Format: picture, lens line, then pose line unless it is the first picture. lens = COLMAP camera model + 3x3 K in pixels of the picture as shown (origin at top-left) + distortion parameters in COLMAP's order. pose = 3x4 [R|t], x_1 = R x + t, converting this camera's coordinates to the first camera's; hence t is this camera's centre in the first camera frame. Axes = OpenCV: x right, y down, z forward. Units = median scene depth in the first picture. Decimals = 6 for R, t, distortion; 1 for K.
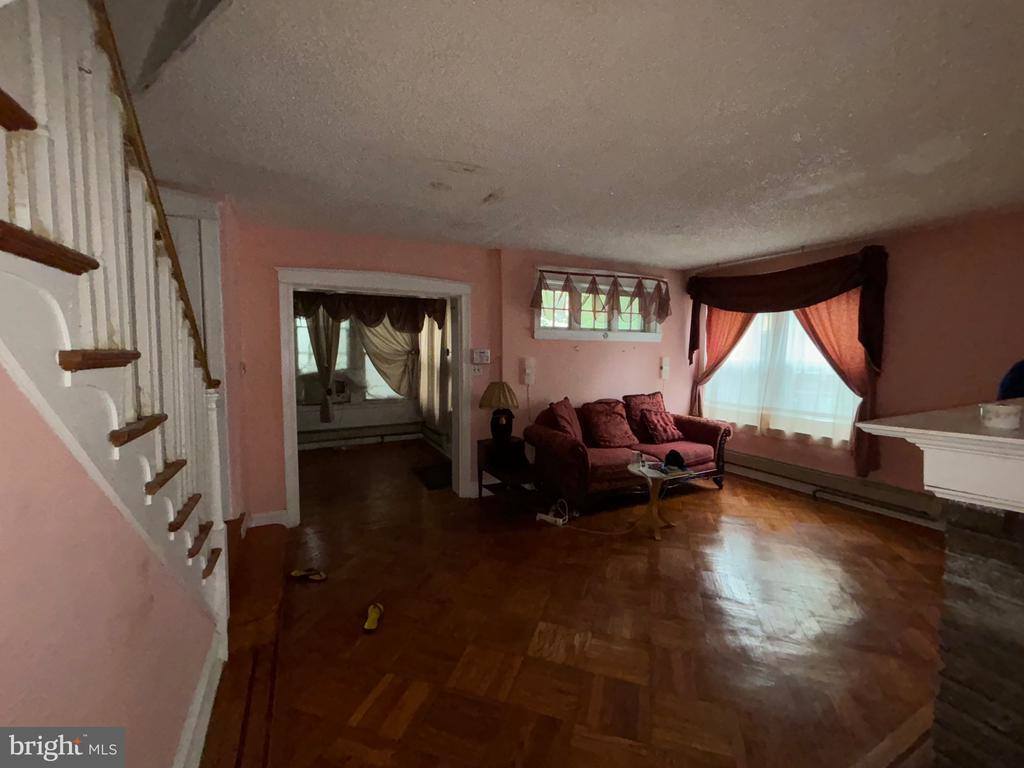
lens RADIAL K [[414.3, 0, 516.9], [0, 414.3, 385.7], [0, 0, 1]] dist [-0.001602, 0.000636]
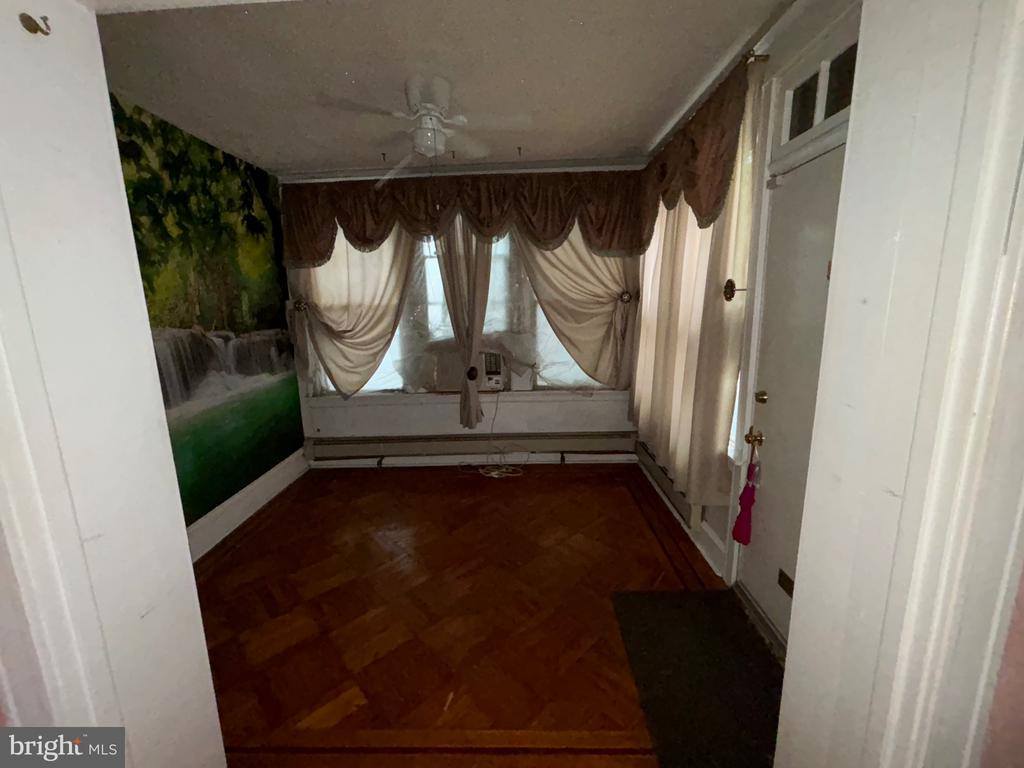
lens RADIAL K [[414.3, 0, 509.0], [0, 414.3, 387.4], [0, 0, 1]] dist [-0.001602, 0.000636]
pose [[0.875708, 0.072217, -0.477410, -0.134038], [-0.011512, 0.991593, 0.128880, -0.036970], [0.482704, -0.107365, 0.869178, 0.509172]]
